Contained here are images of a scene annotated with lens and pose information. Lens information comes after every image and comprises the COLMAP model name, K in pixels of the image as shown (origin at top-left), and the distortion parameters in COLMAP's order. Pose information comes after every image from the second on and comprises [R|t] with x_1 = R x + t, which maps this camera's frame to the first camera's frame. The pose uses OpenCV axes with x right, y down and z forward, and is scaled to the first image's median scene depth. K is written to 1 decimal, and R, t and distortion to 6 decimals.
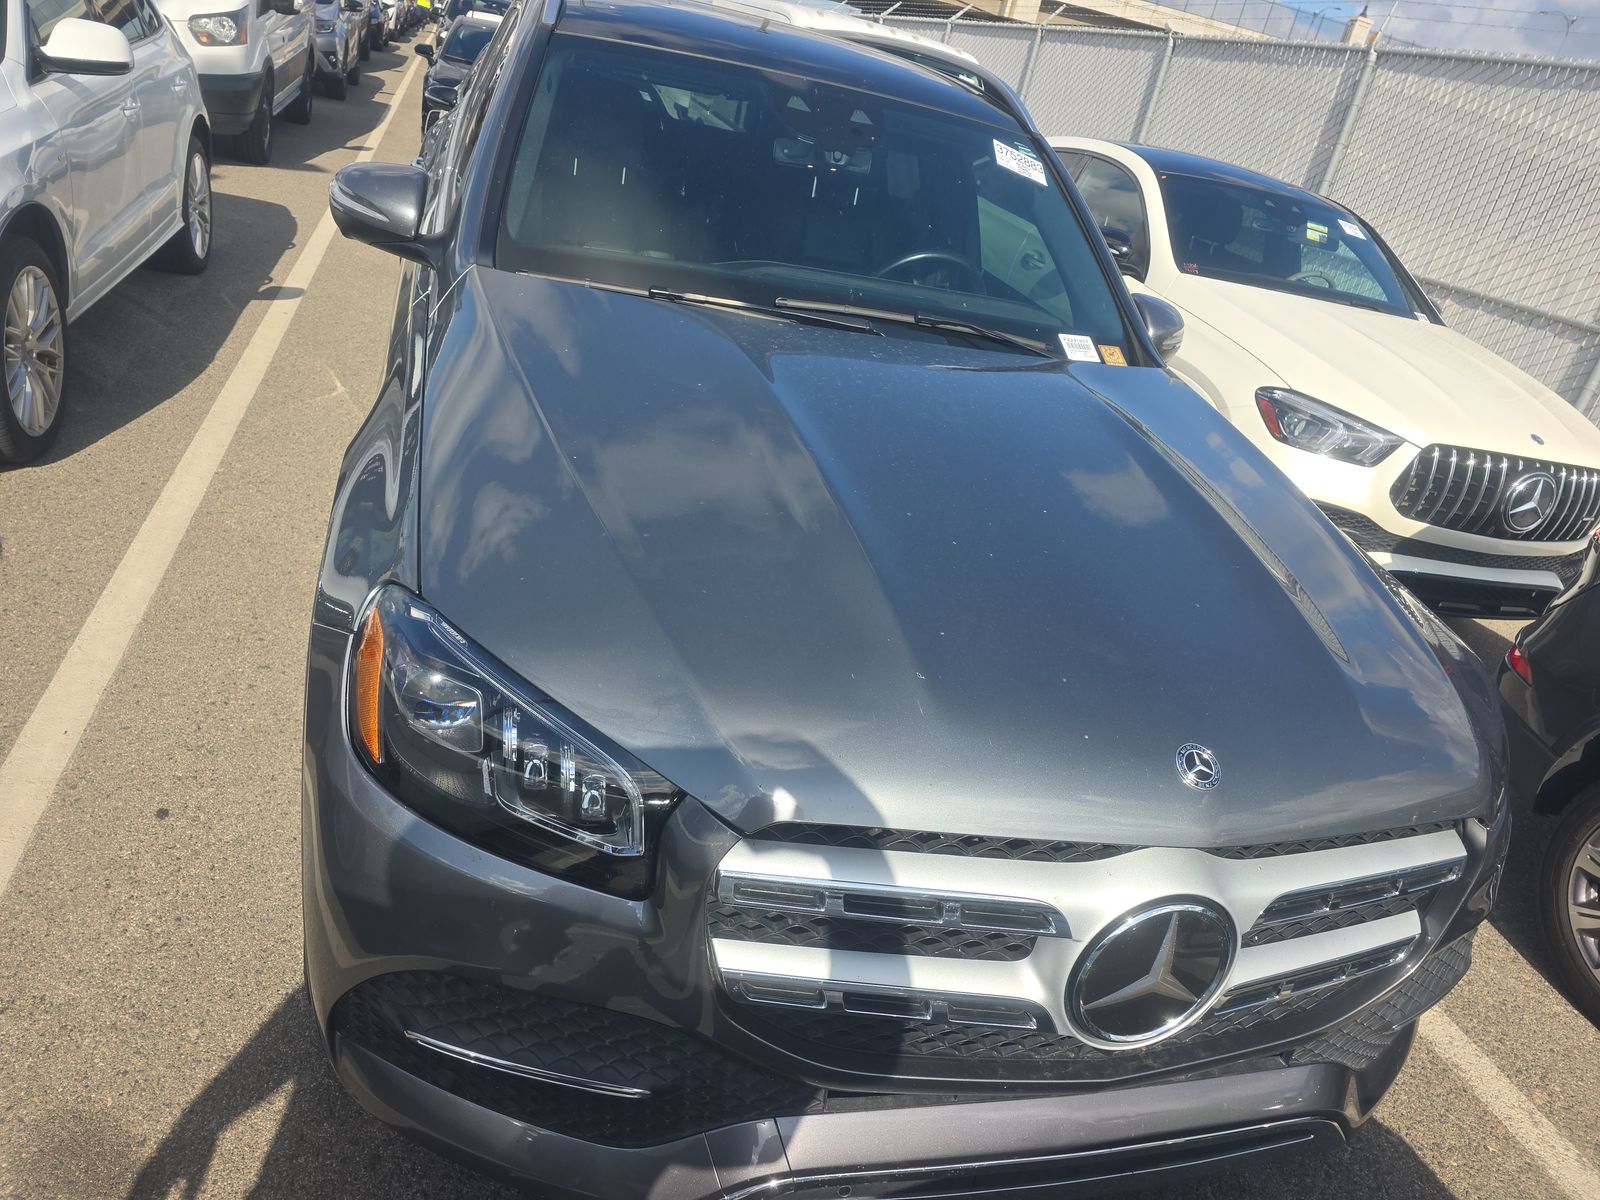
lens RADIAL K [[1069.2, 0, 797.8], [0, 1069.2, 601.7], [0, 0, 1]] dist [0.069904, -0.066837]
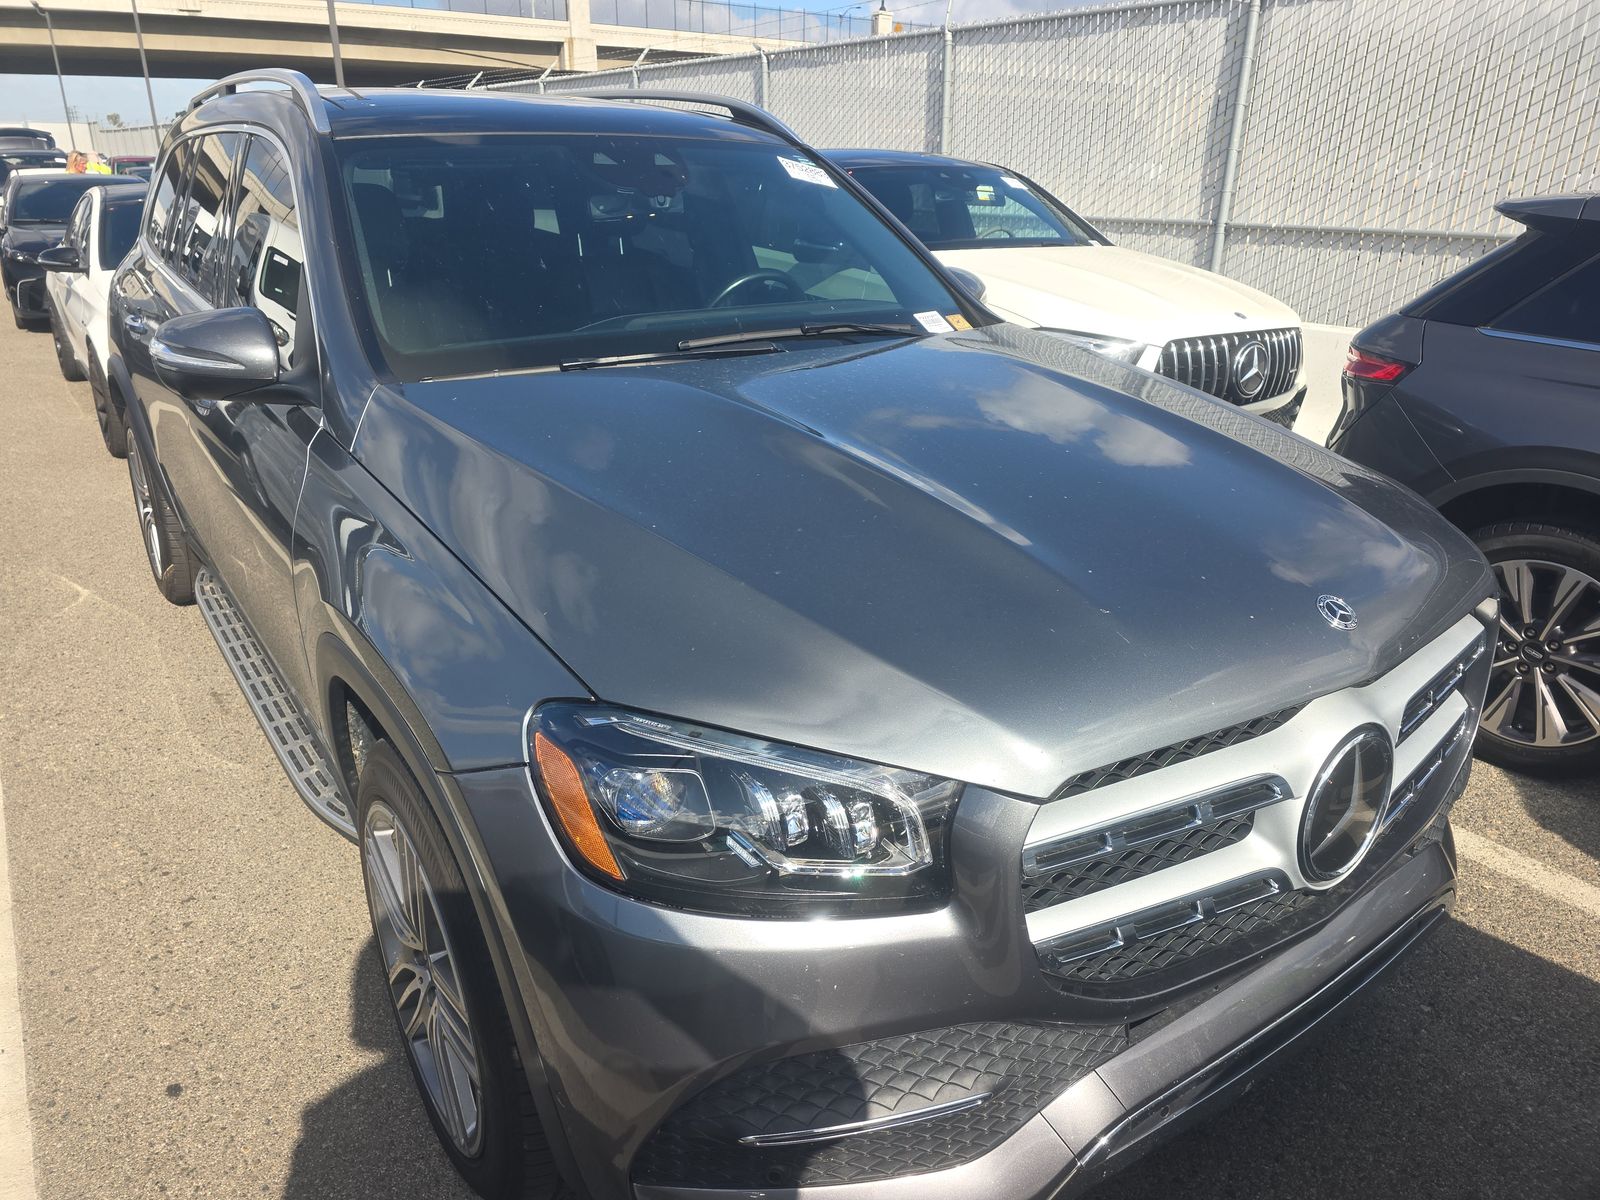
lens RADIAL K [[1069.2, 0, 797.8], [0, 1069.2, 601.7], [0, 0, 1]] dist [0.069904, -0.066837]
pose [[0.920583, -0.306244, 0.242365, -0.186500], [0.314950, 0.949104, 0.002970, -0.016798], [-0.230939, 0.073599, 0.970181, 0.016800]]
